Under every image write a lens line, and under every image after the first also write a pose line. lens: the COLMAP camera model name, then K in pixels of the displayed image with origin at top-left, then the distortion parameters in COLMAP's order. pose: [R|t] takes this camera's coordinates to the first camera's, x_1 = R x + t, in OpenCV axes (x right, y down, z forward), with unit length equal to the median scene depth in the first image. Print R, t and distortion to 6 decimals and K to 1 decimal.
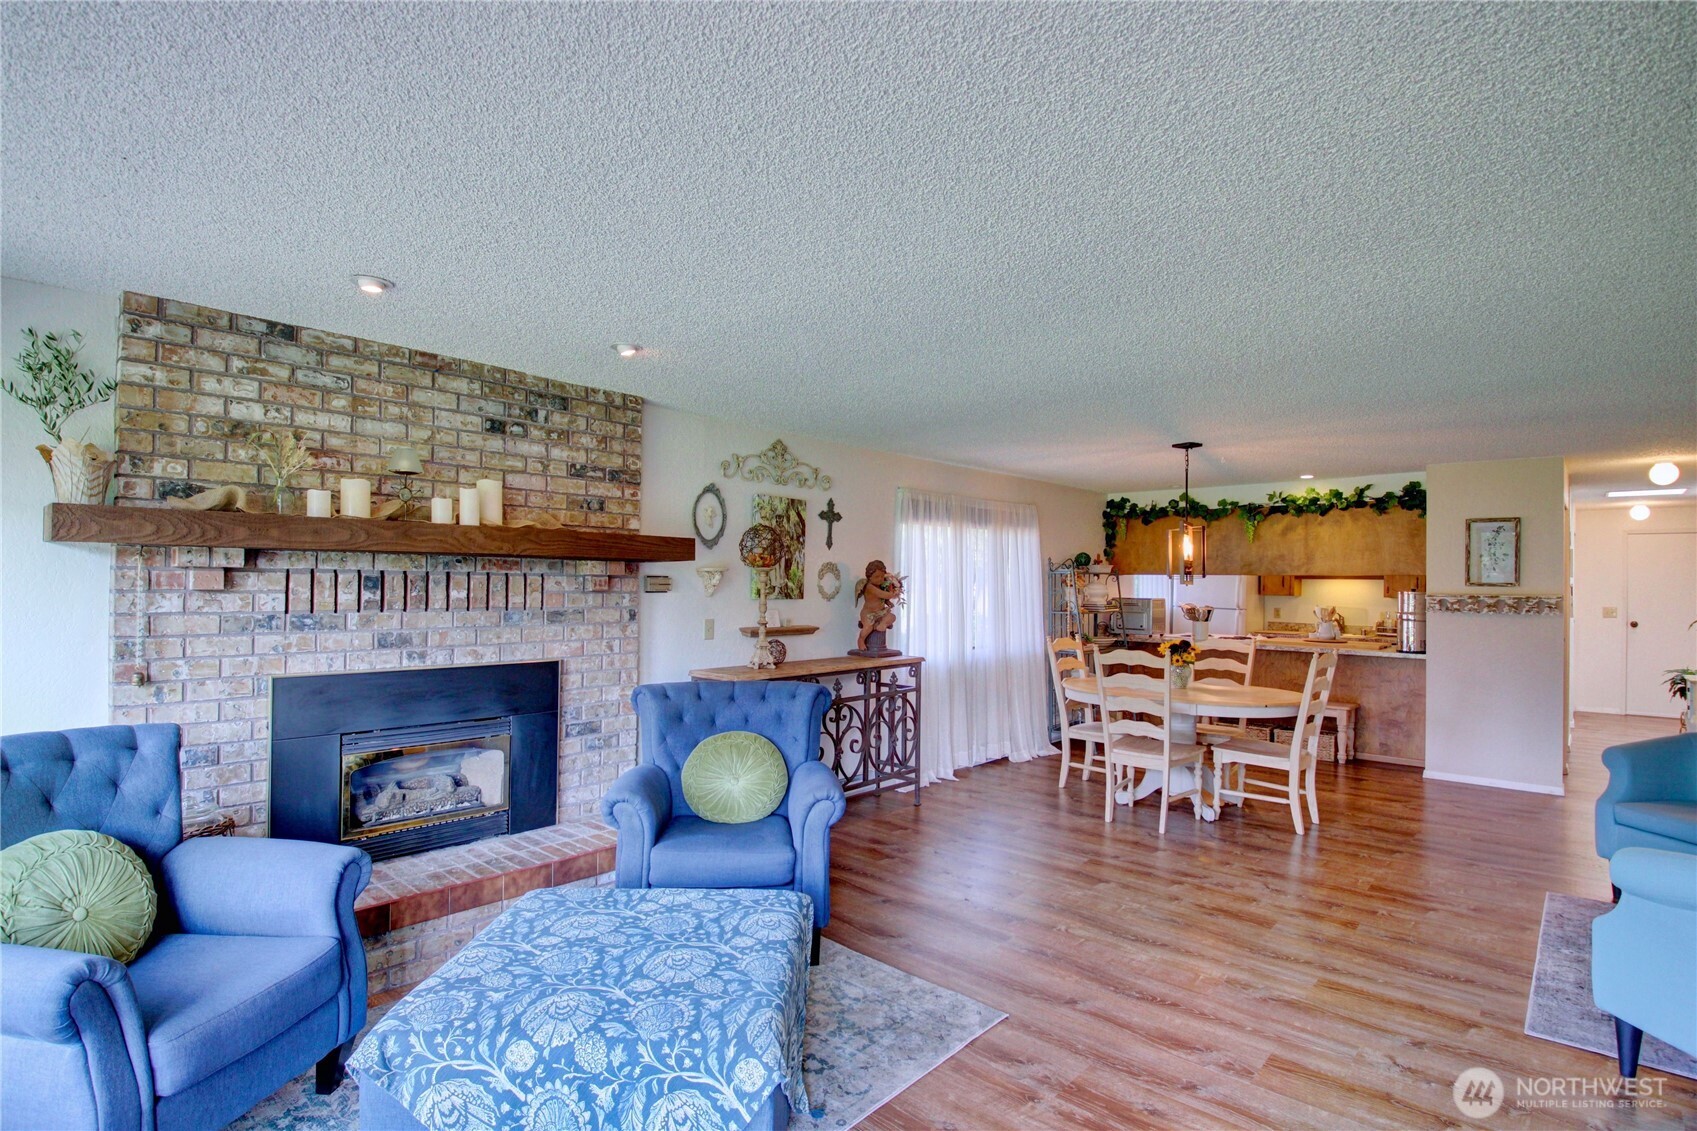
lens RADIAL K [[827.1, 0, 834.6], [0, 827.1, 576.0], [0, 0, 1]] dist [0.003503, -0.015962]
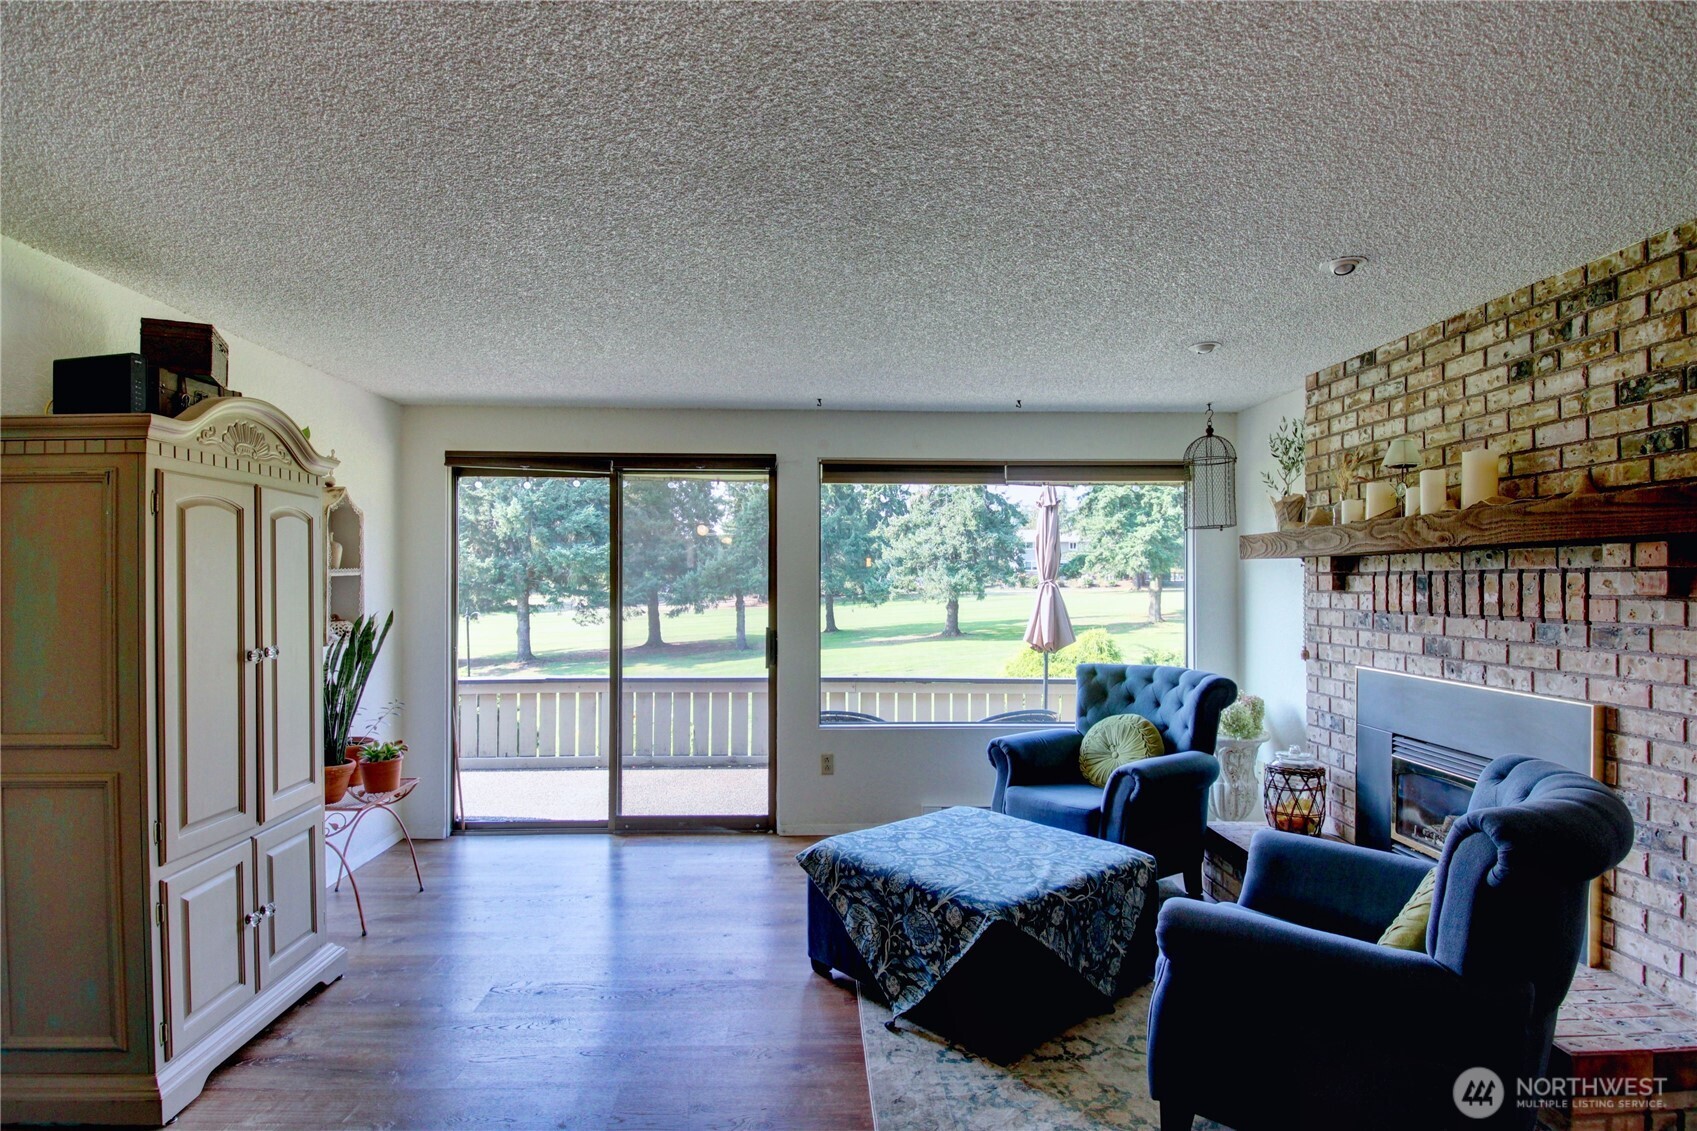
lens RADIAL K [[883.6, 0, 834.3], [0, 883.6, 572.2], [0, 0, 1]] dist [0.004404, -0.008729]
pose [[-0.715155, -0.017283, -0.698752, 0.510378], [0.000661, 0.999677, -0.025402, 0.015997], [0.698966, -0.018628, -0.714913, 1.012131]]
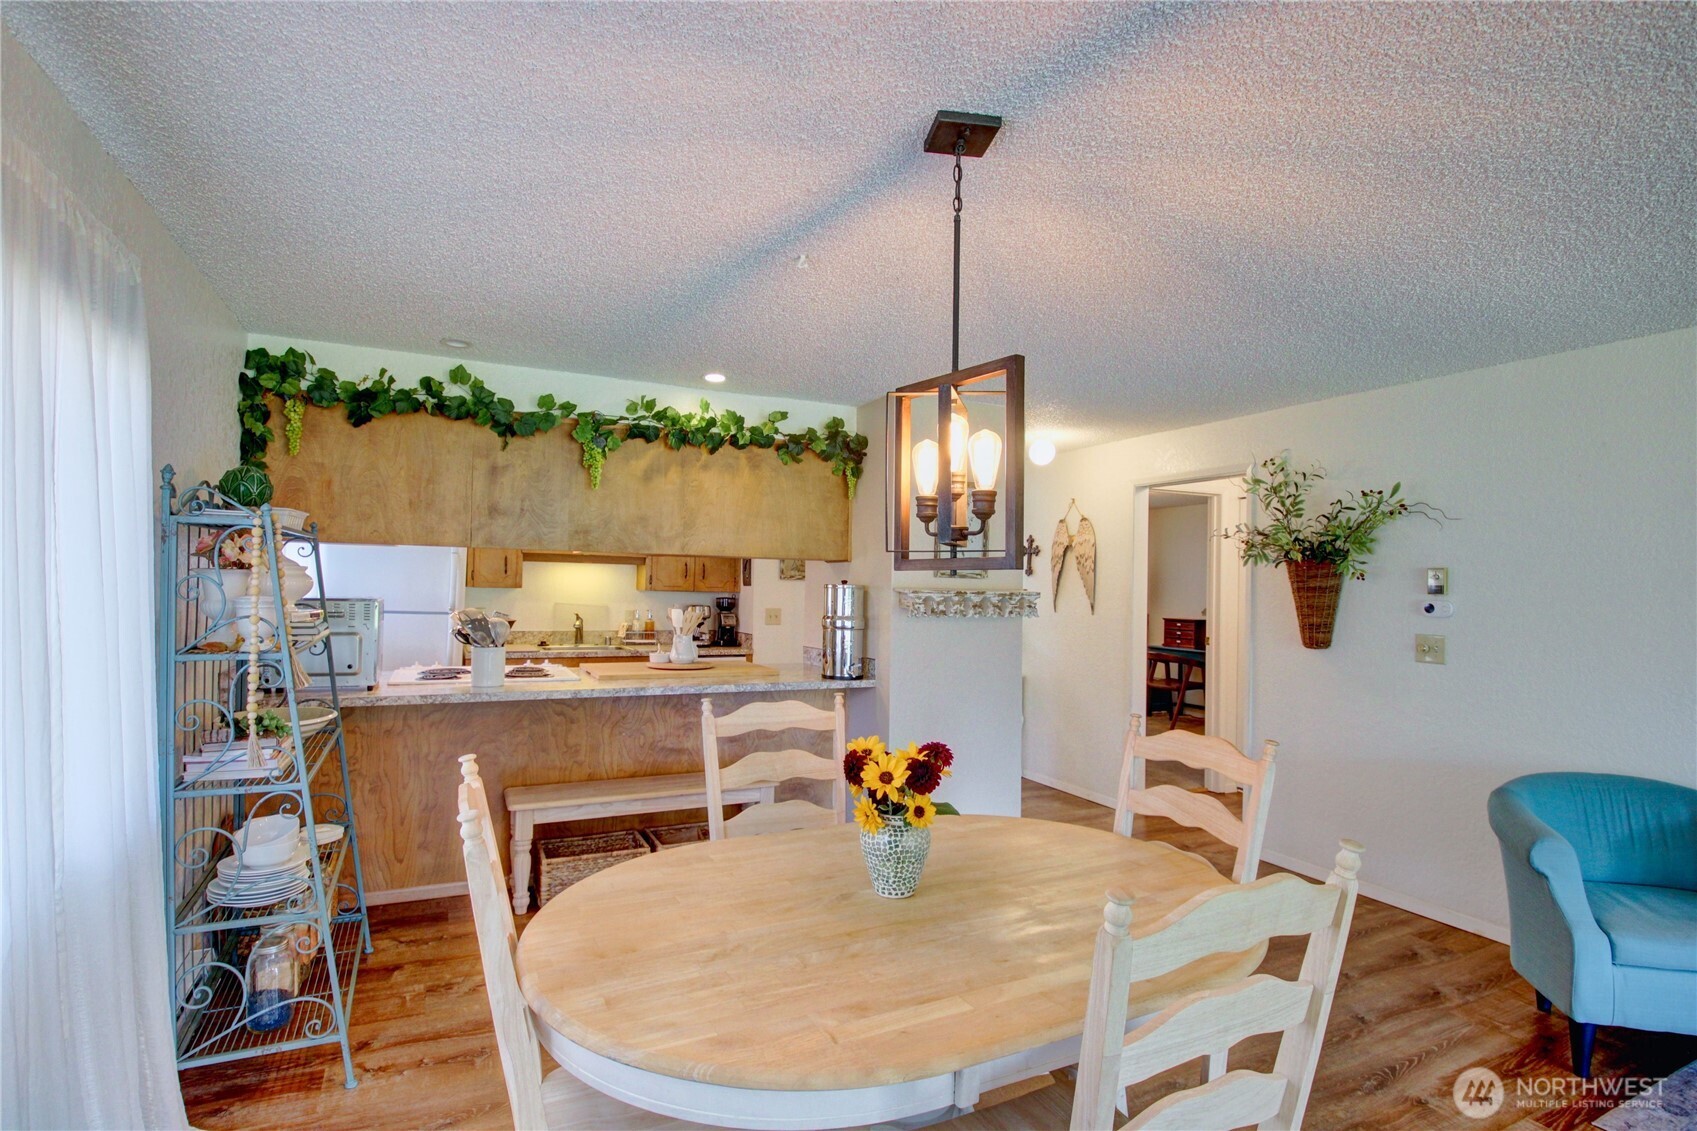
lens RADIAL K [[827.1, 0, 845.5], [0, 827.1, 578.0], [0, 0, 1]] dist [0.003503, -0.015962]
pose [[0.365448, 0.004526, 0.930821, 0.147291], [-0.024089, 0.999699, 0.004596, 0.017106], [-0.930520, -0.024103, 0.365448, 1.221996]]
